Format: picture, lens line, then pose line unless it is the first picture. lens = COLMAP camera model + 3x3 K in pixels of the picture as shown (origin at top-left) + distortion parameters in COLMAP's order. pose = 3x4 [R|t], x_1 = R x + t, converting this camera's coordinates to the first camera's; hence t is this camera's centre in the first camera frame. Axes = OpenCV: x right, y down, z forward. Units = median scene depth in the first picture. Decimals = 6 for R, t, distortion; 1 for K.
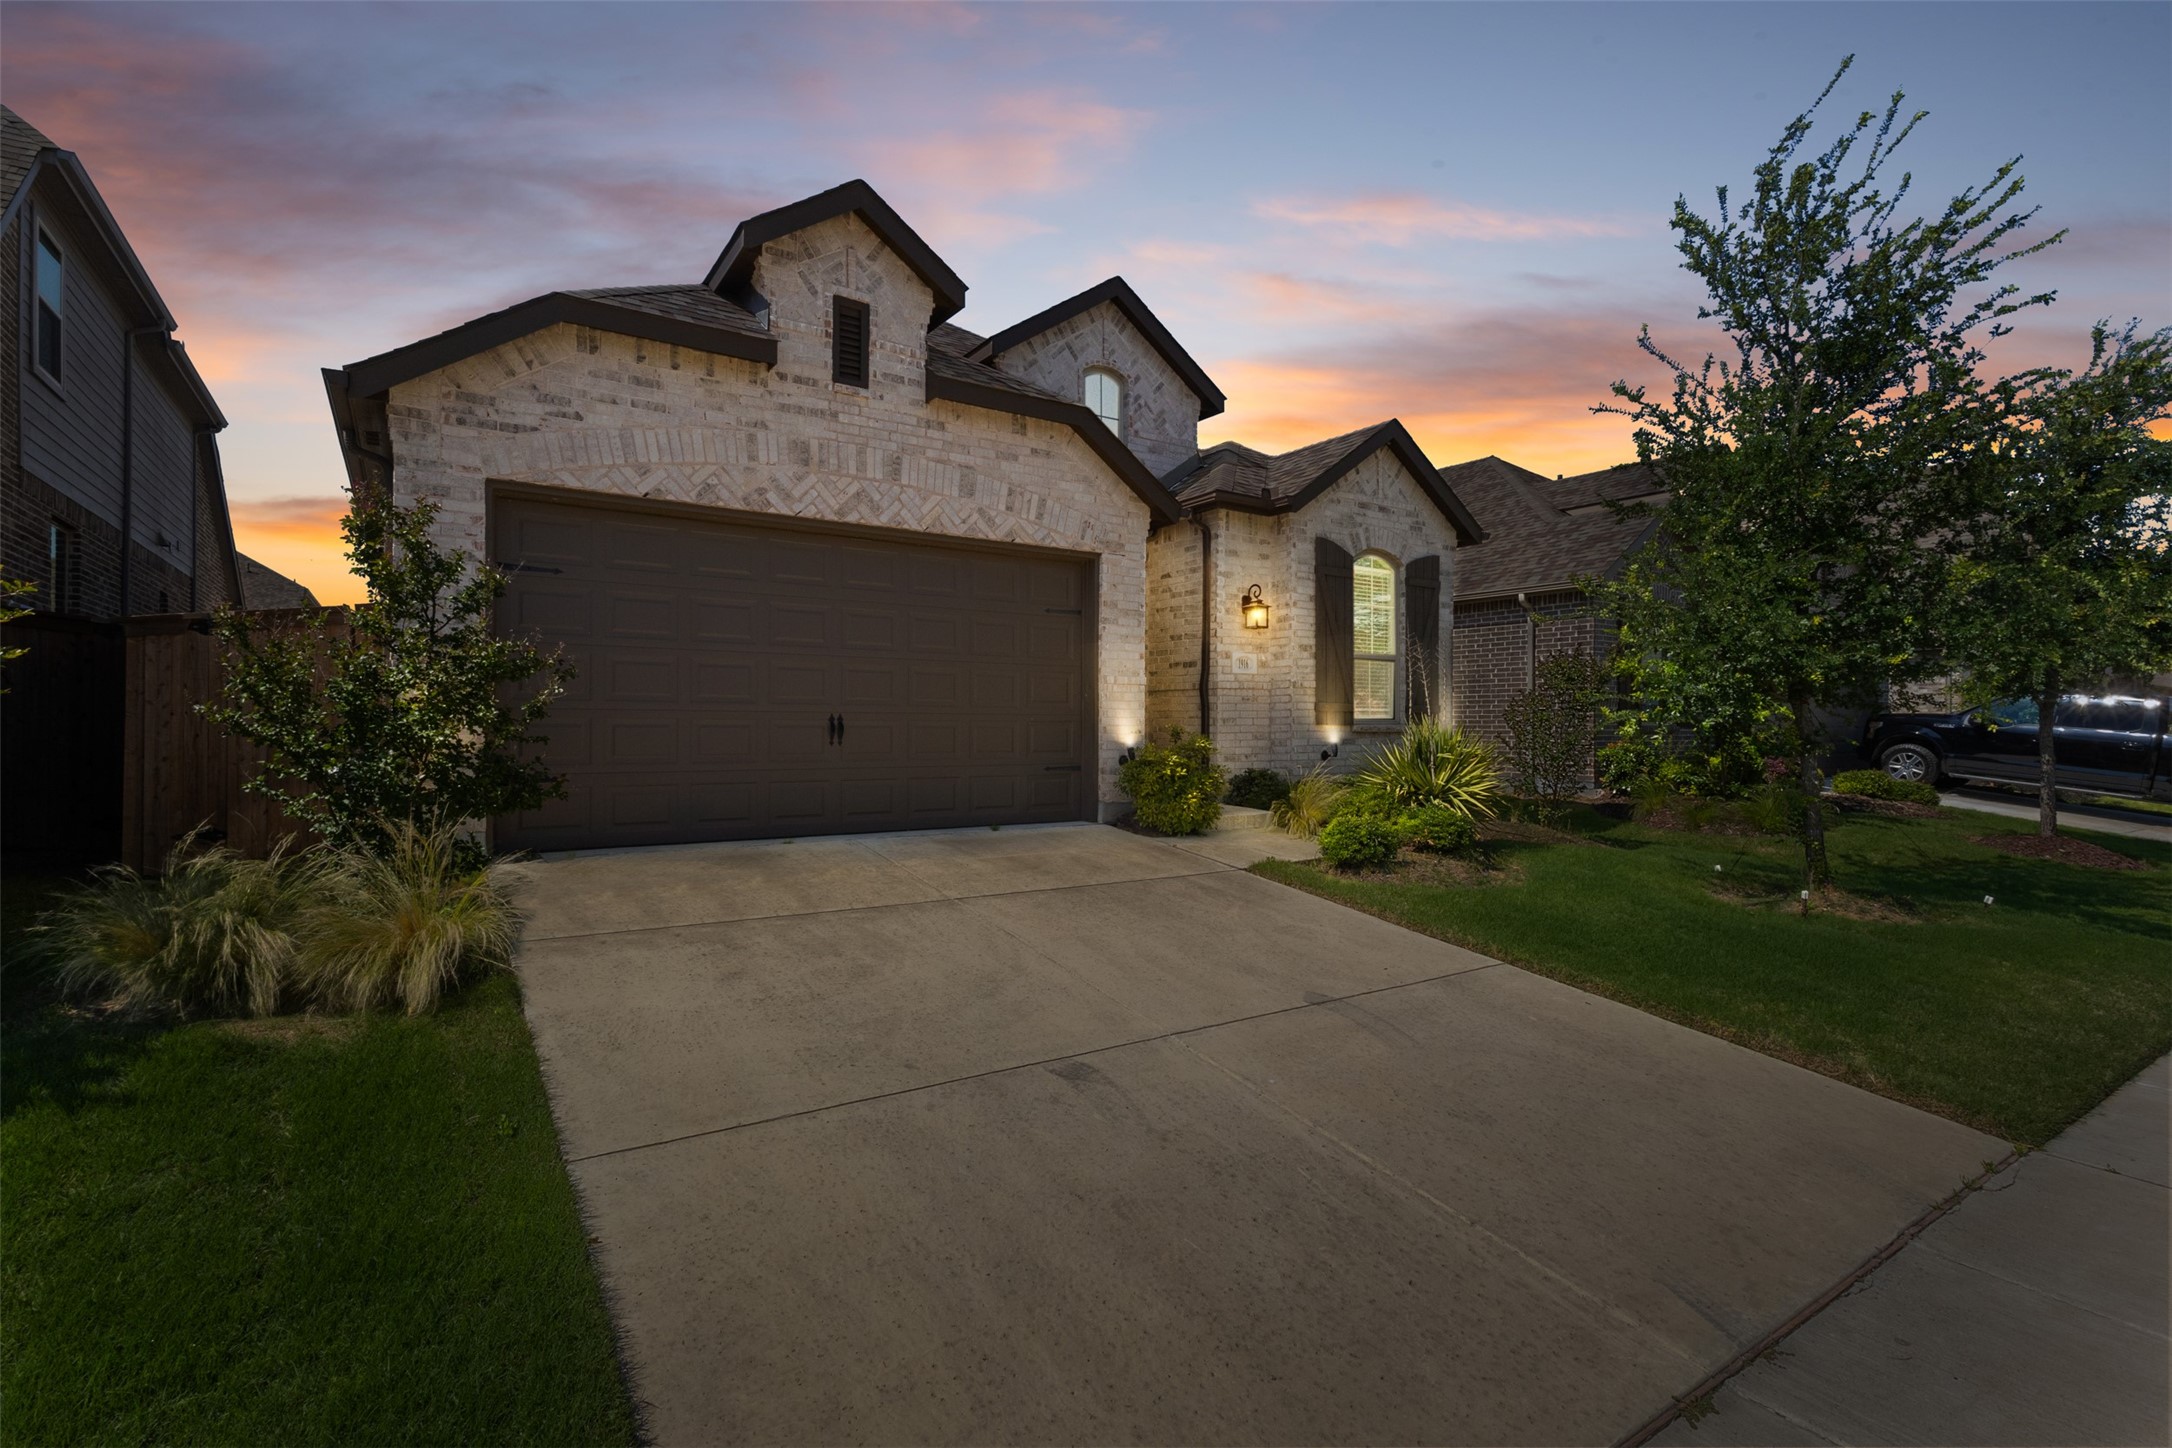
lens RADIAL K [[1004.0, 0, 1083.9], [0, 1004.0, 720.7], [0, 0, 1]] dist [-0.000238, 0.001202]
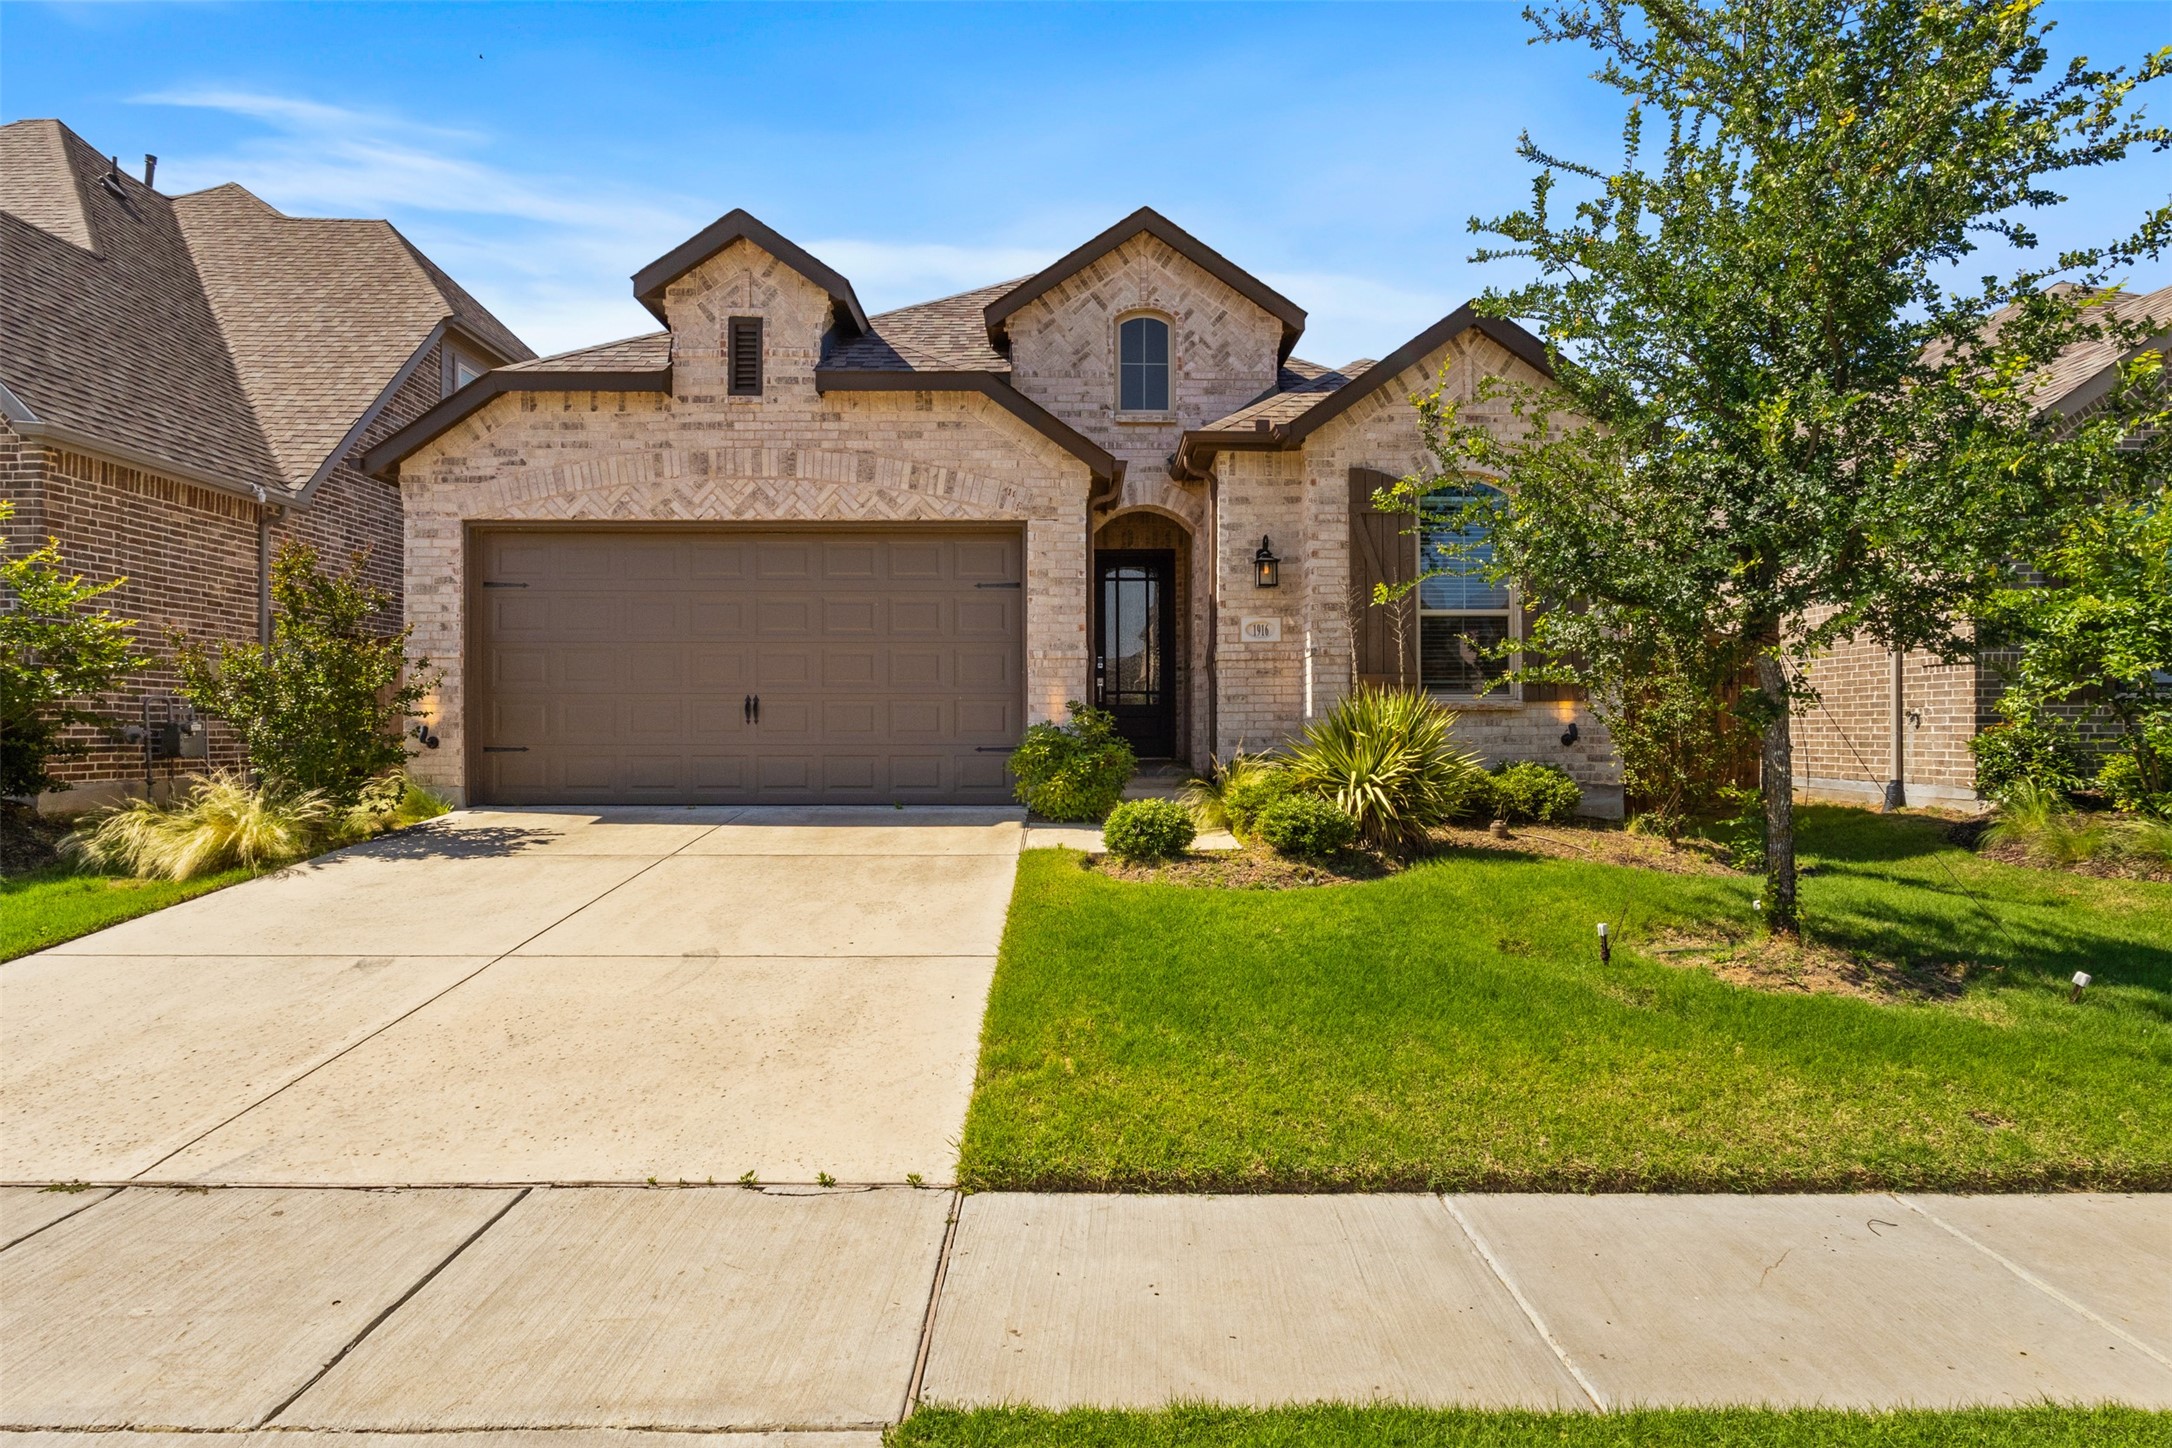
lens RADIAL K [[1153.7, 0, 1086.0], [0, 1153.7, 724.0], [0, 0, 1]] dist [-0.002607, -0.000075]
pose [[0.834339, -0.008287, -0.551189, 0.758677], [0.007274, 0.999965, -0.004023, 0.032913], [0.551203, -0.000653, 0.834371, 0.150290]]
